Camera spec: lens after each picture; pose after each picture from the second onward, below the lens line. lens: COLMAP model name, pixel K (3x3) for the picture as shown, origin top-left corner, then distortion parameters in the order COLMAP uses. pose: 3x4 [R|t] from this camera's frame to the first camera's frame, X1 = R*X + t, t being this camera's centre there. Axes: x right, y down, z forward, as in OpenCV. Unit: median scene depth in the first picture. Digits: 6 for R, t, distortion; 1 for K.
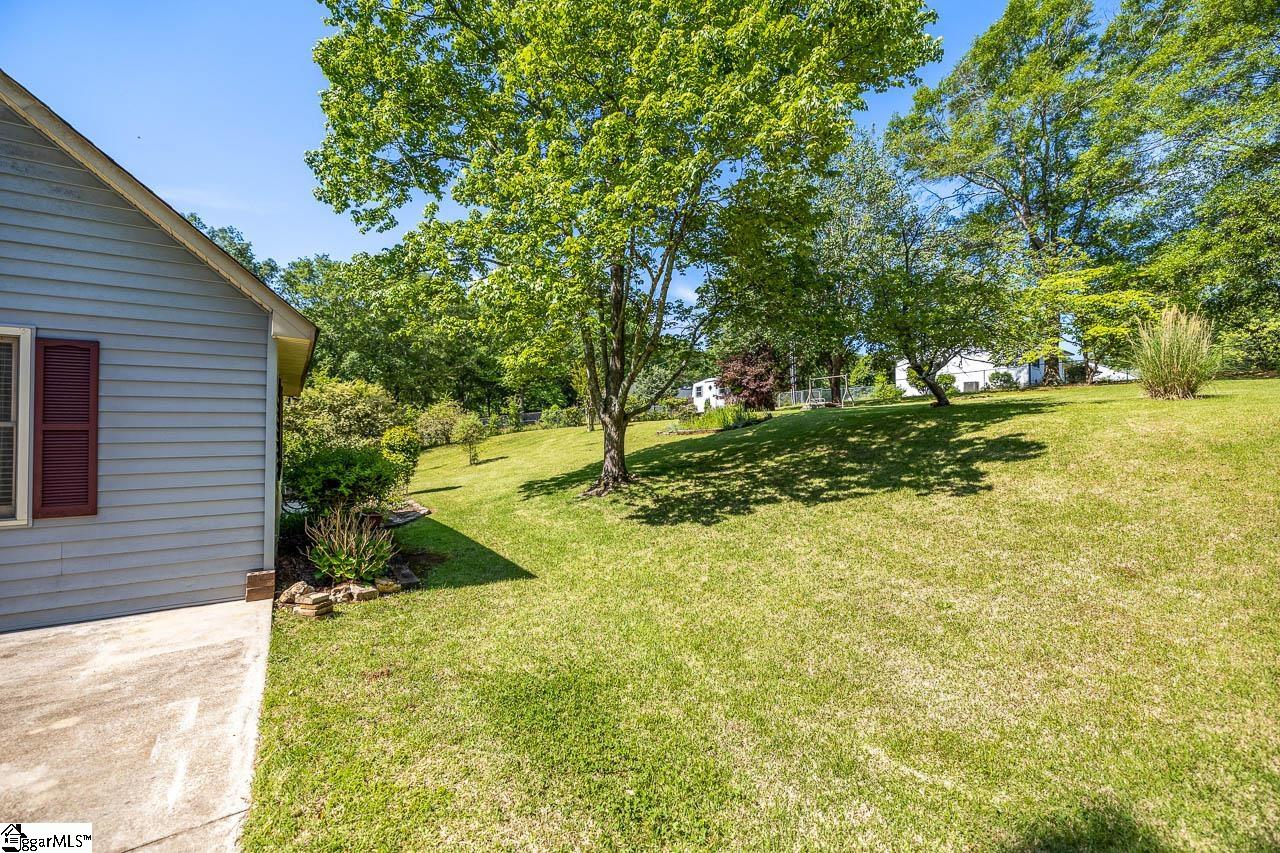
lens RADIAL K [[563.2, 0, 640.2], [0, 563.2, 425.8], [0, 0, 1]] dist [-0.000841, -0.000167]
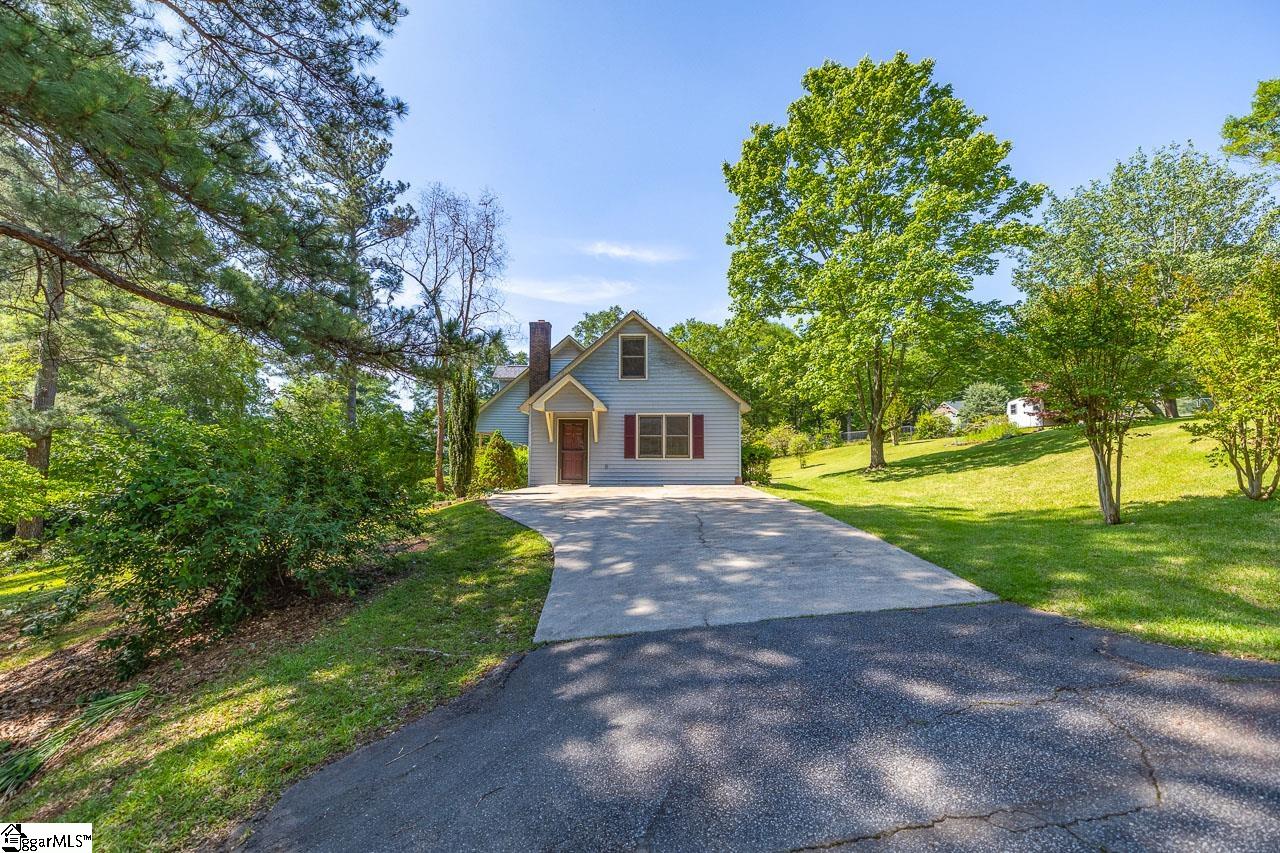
lens RADIAL K [[563.2, 0, 639.9], [0, 563.2, 433.9], [0, 0, 1]] dist [-0.000841, -0.000167]
pose [[0.839970, -0.019253, -0.542291, 0.111326], [0.006139, 0.999644, -0.025982, 0.012252], [0.542598, 0.018496, 0.839789, -0.359835]]
